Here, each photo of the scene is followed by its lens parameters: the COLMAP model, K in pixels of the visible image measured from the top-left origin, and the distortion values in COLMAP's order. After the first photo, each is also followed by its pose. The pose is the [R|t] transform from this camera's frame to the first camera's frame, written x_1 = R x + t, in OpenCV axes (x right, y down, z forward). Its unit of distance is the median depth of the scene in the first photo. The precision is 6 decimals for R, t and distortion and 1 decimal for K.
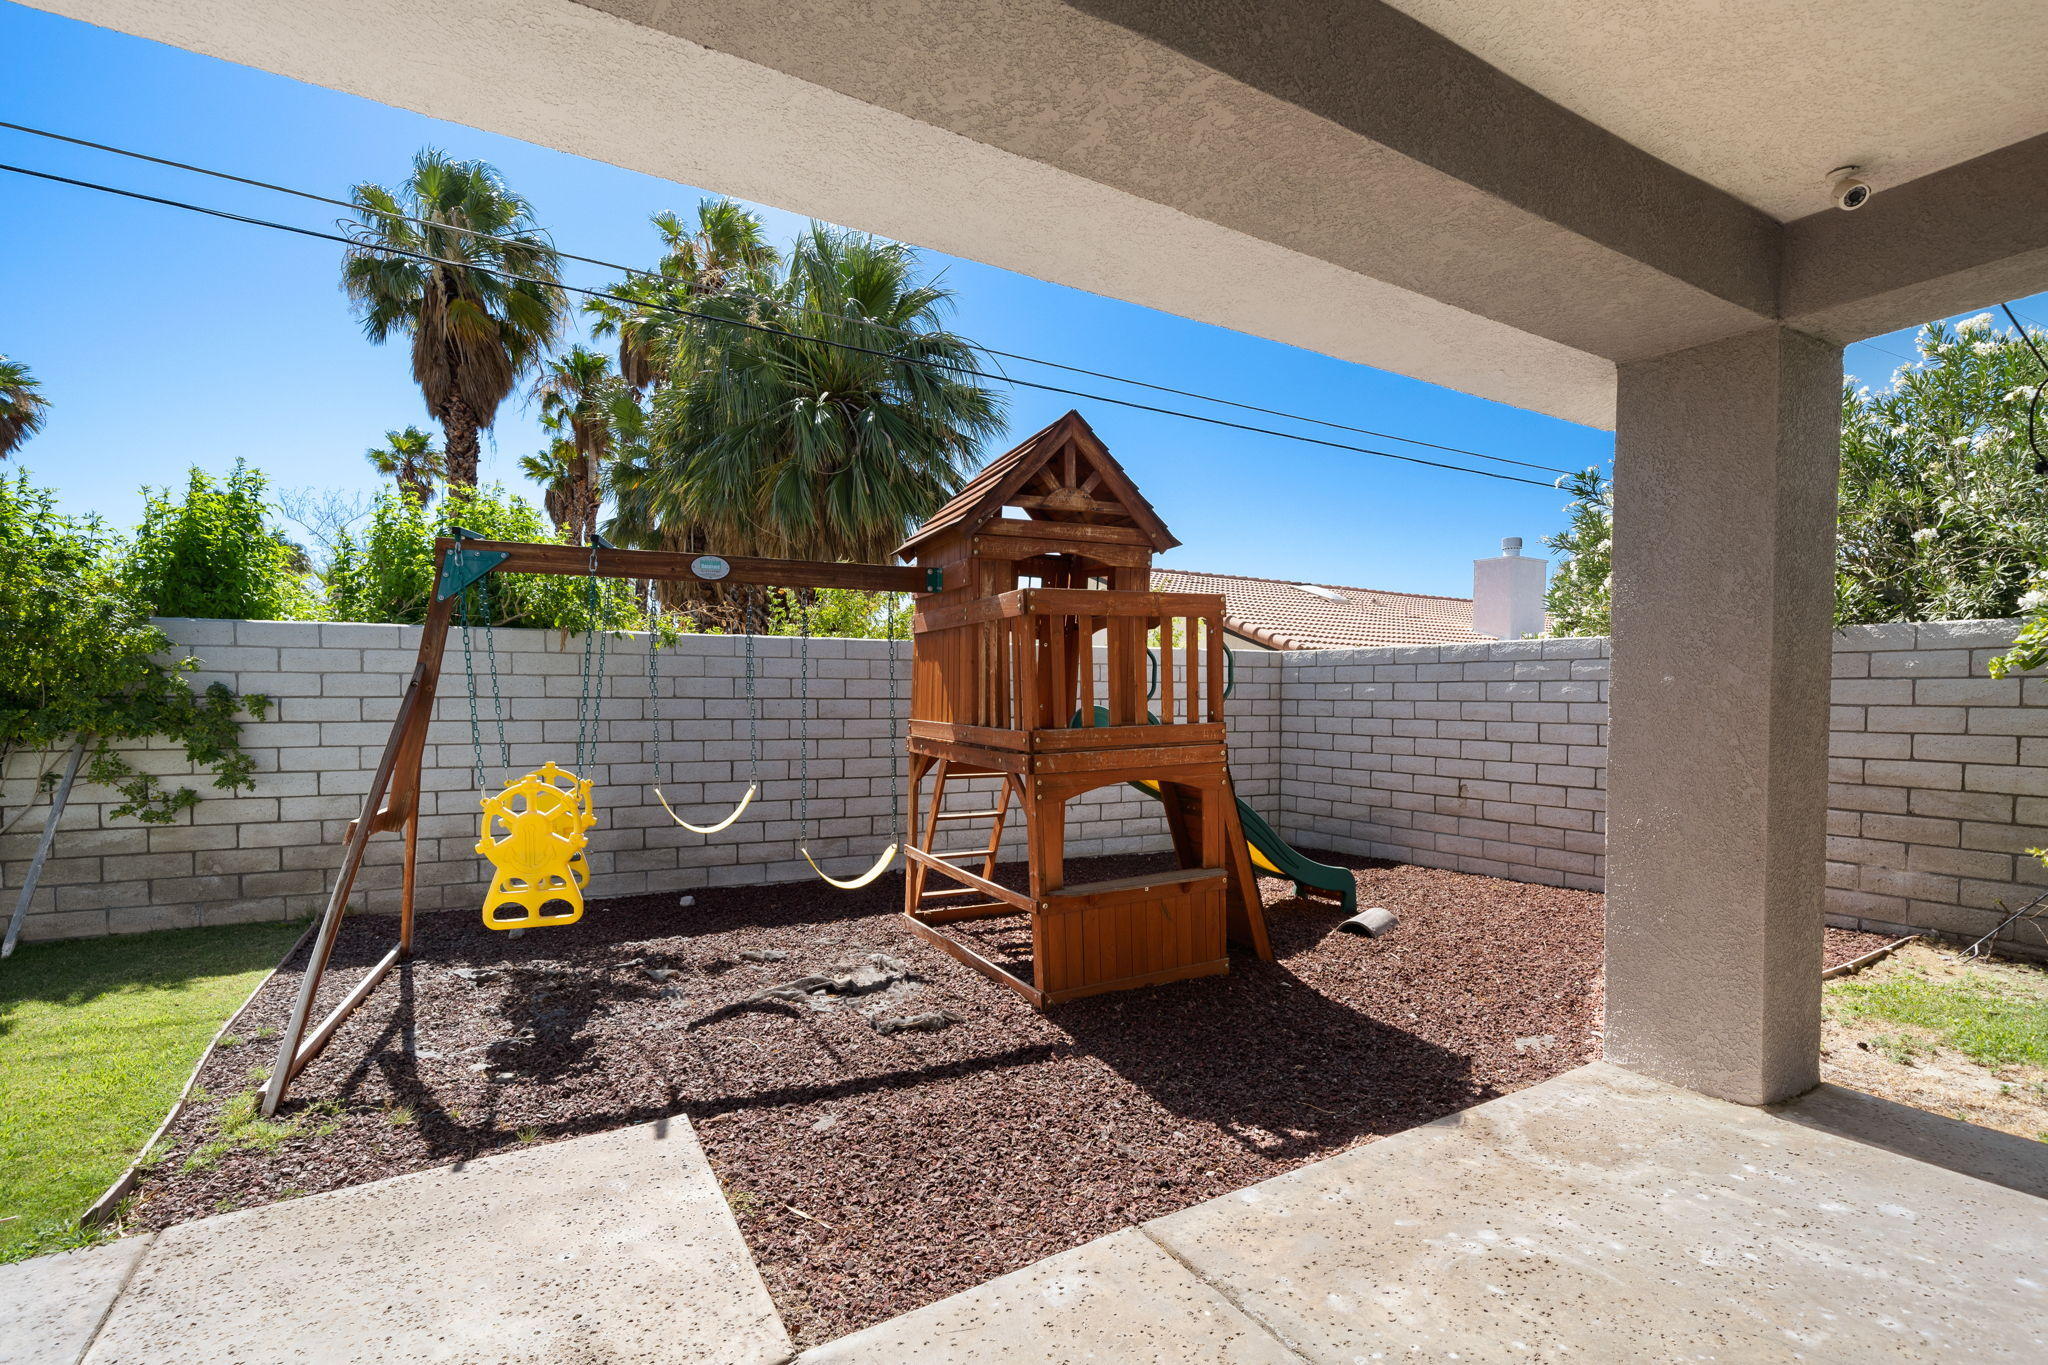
lens RADIAL K [[931.8, 0, 1016.7], [0, 931.8, 696.4], [0, 0, 1]] dist [-0.001776, -0.000322]
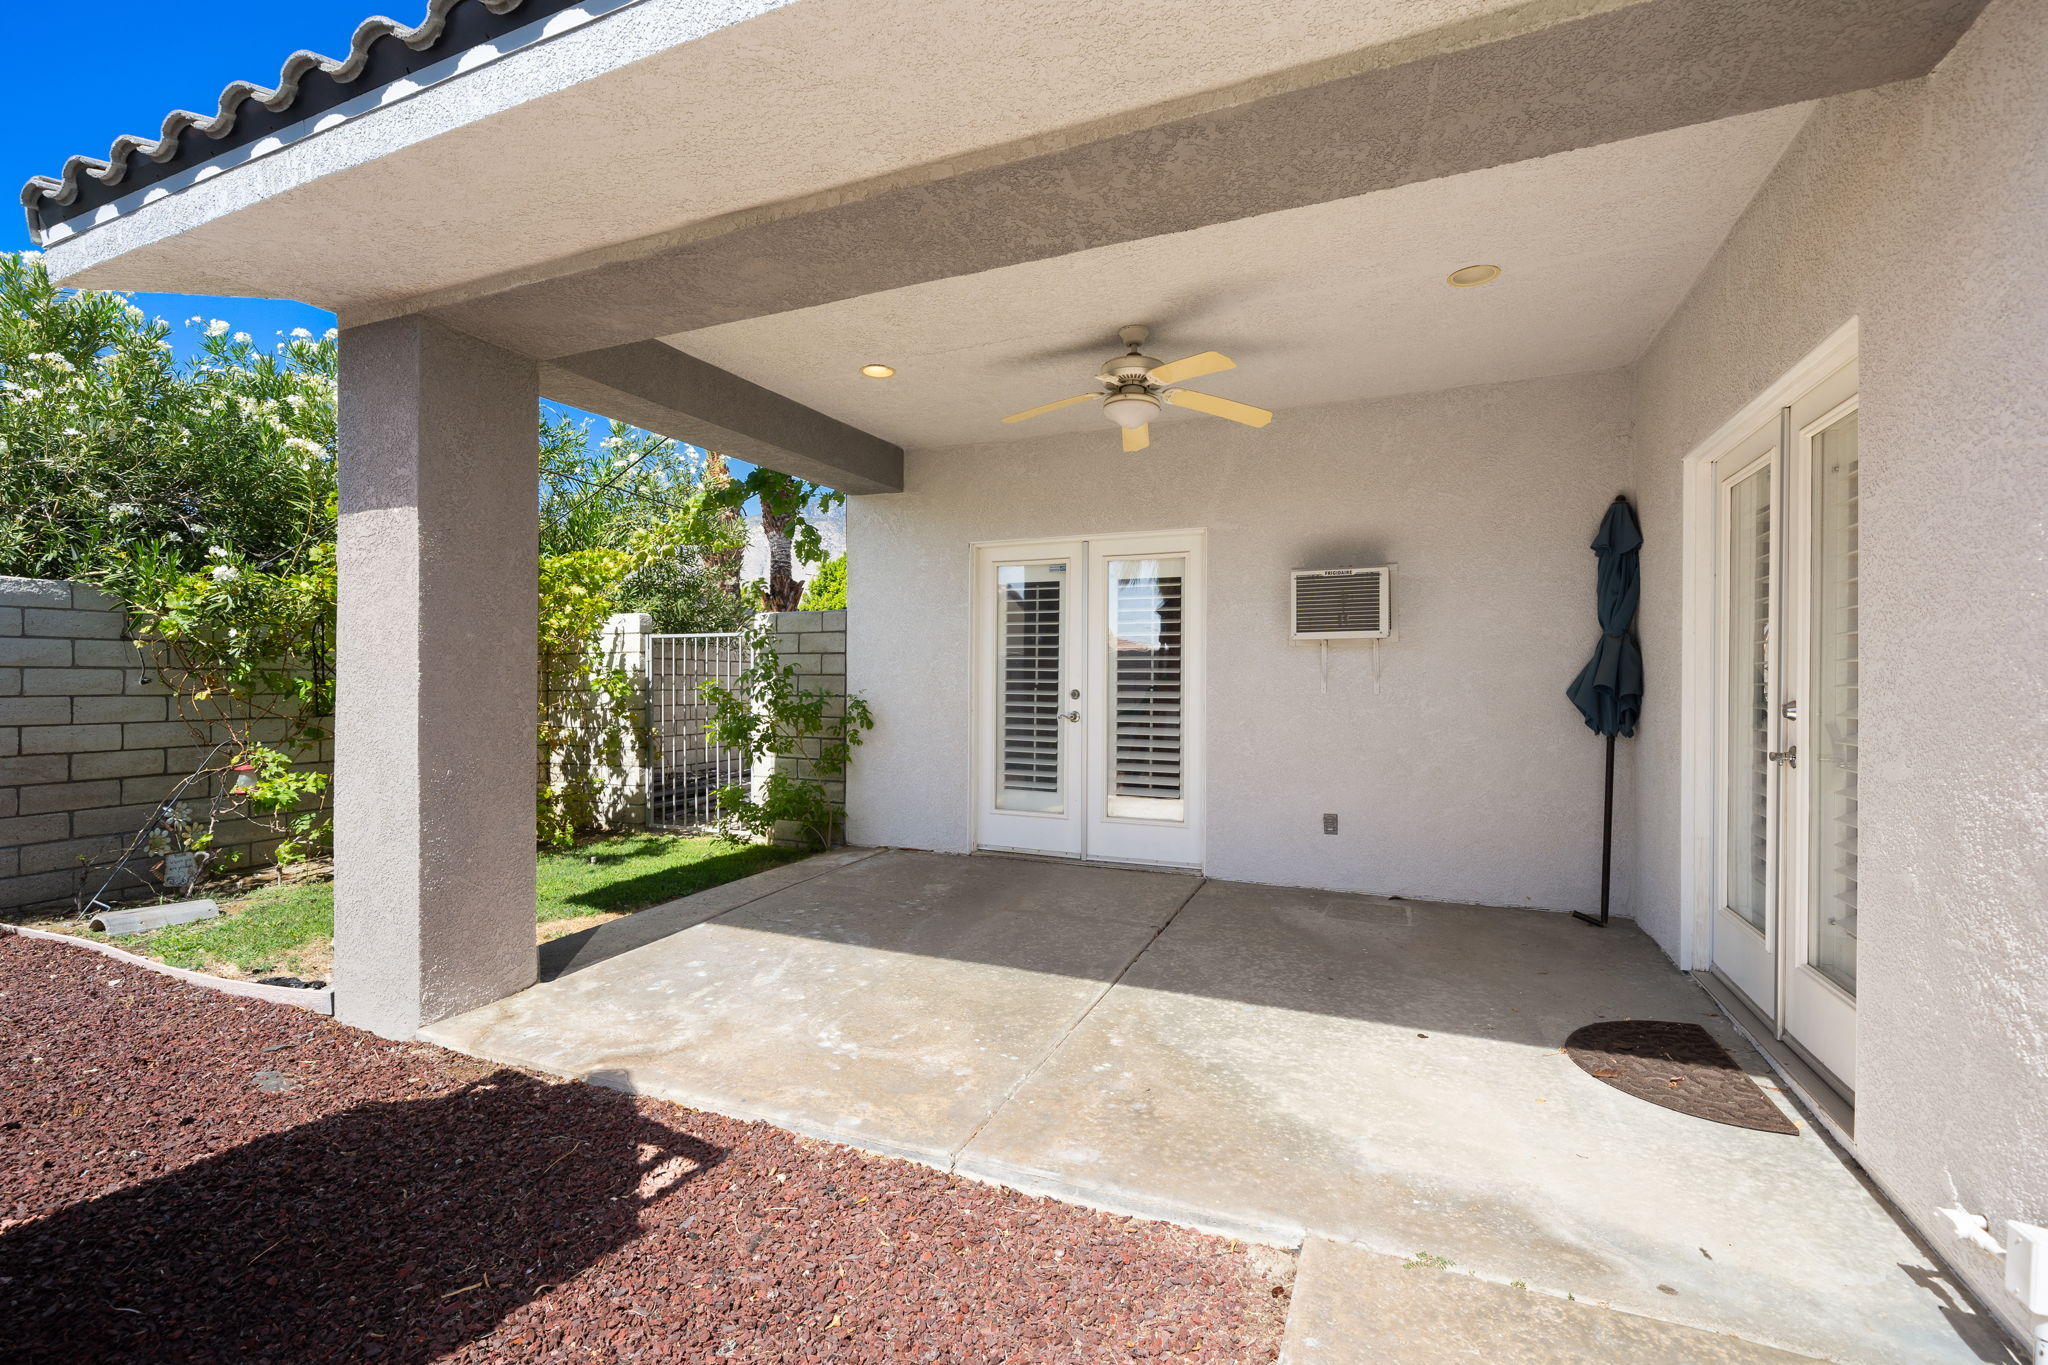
lens RADIAL K [[897.9, 0, 1018.5], [0, 897.9, 675.7], [0, 0, 1]] dist [-0.000306, 0.000036]
pose [[-0.596564, -0.003024, 0.802560, -0.498749], [-0.001844, 0.999995, 0.002397, 0.023142], [-0.802564, -0.000050, -0.596566, 1.079583]]
